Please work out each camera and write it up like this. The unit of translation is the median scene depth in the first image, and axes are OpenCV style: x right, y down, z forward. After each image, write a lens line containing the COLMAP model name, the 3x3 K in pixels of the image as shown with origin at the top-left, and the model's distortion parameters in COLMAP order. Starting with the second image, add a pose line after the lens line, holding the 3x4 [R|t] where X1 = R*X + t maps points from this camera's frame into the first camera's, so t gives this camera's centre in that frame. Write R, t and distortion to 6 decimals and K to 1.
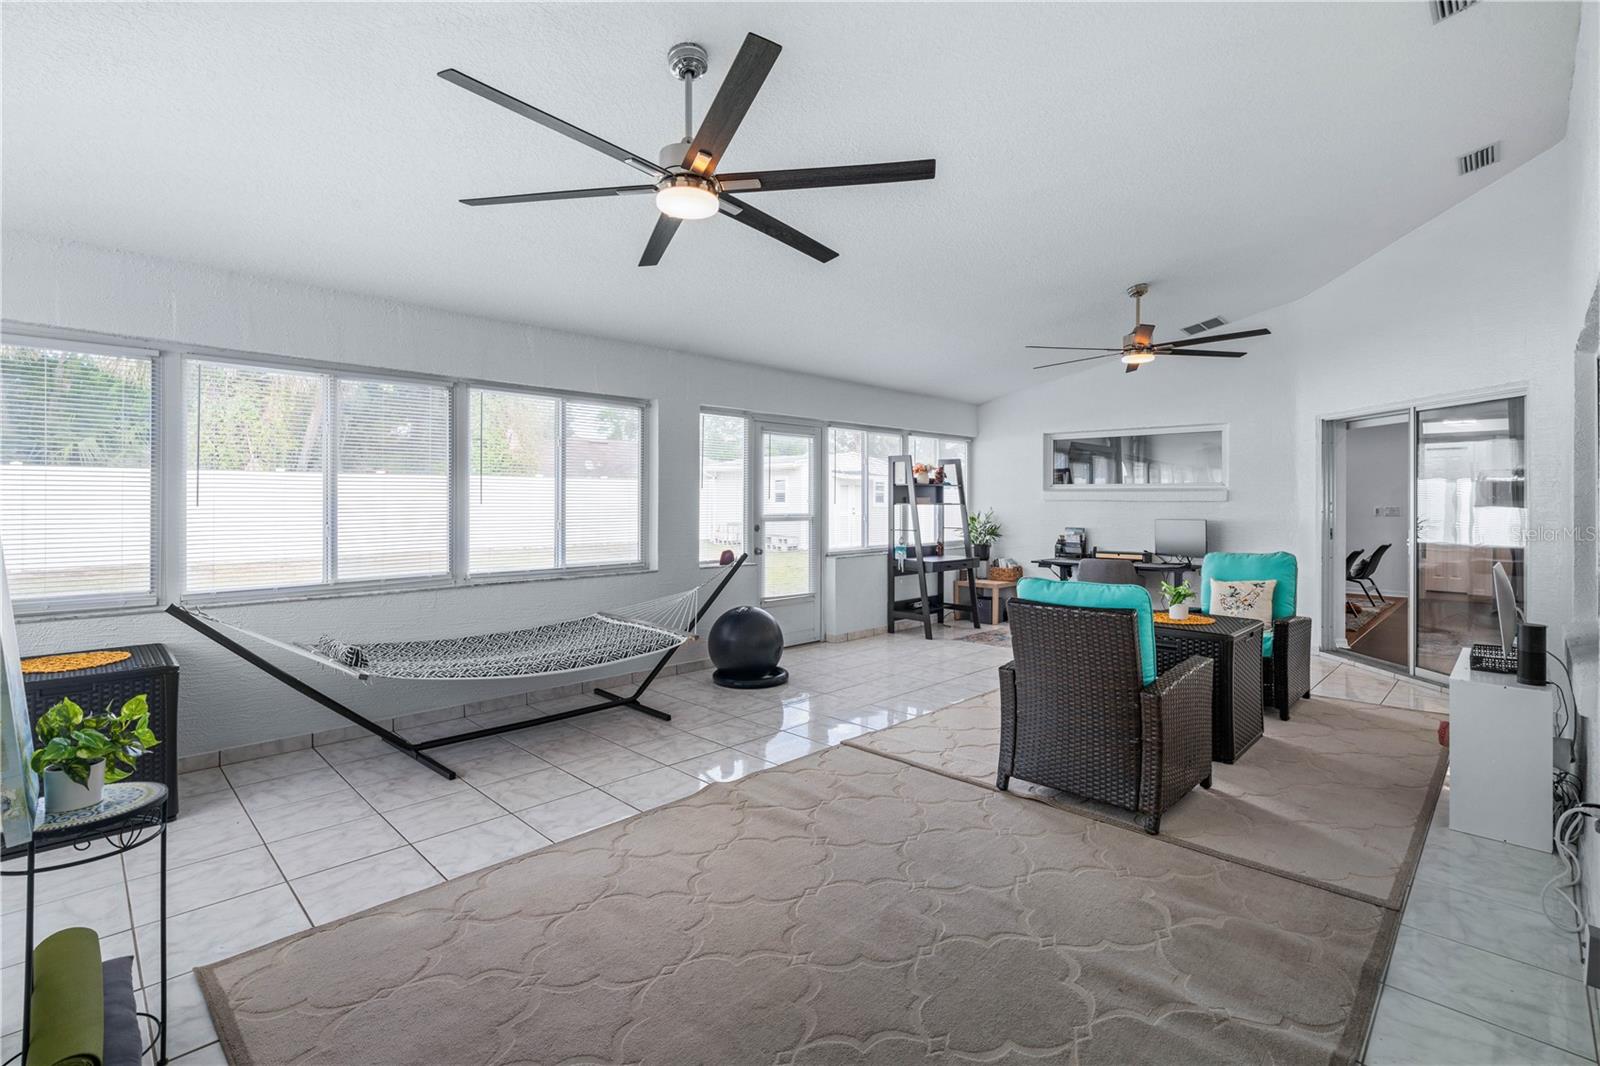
lens RADIAL K [[731.5, 0, 802.9], [0, 731.5, 498.8], [0, 0, 1]] dist [-0.001841, 0.001499]
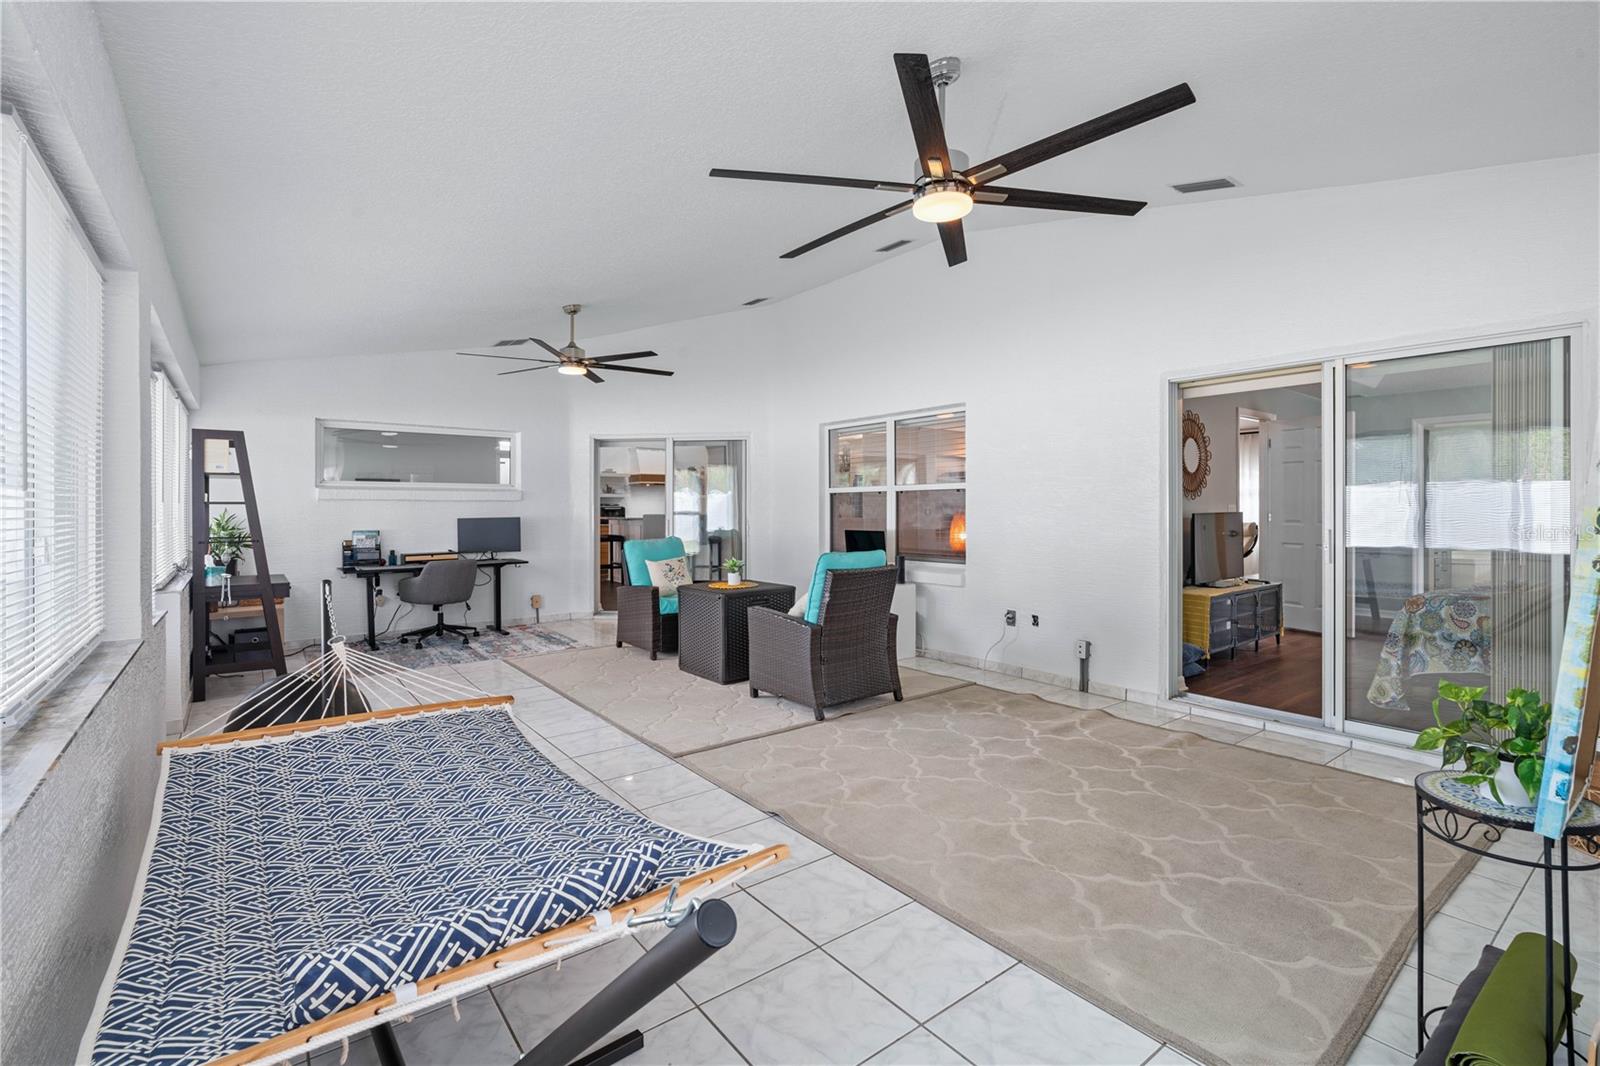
lens RADIAL K [[719.5, 0, 807.8], [0, 719.5, 531.1], [0, 0, 1]] dist [-0.002101, -0.000118]
pose [[0.129937, -0.034278, 0.990930, -0.490429], [-0.000924, 0.999398, 0.034692, 0.011567], [-0.991522, -0.005424, 0.129827, 0.435846]]
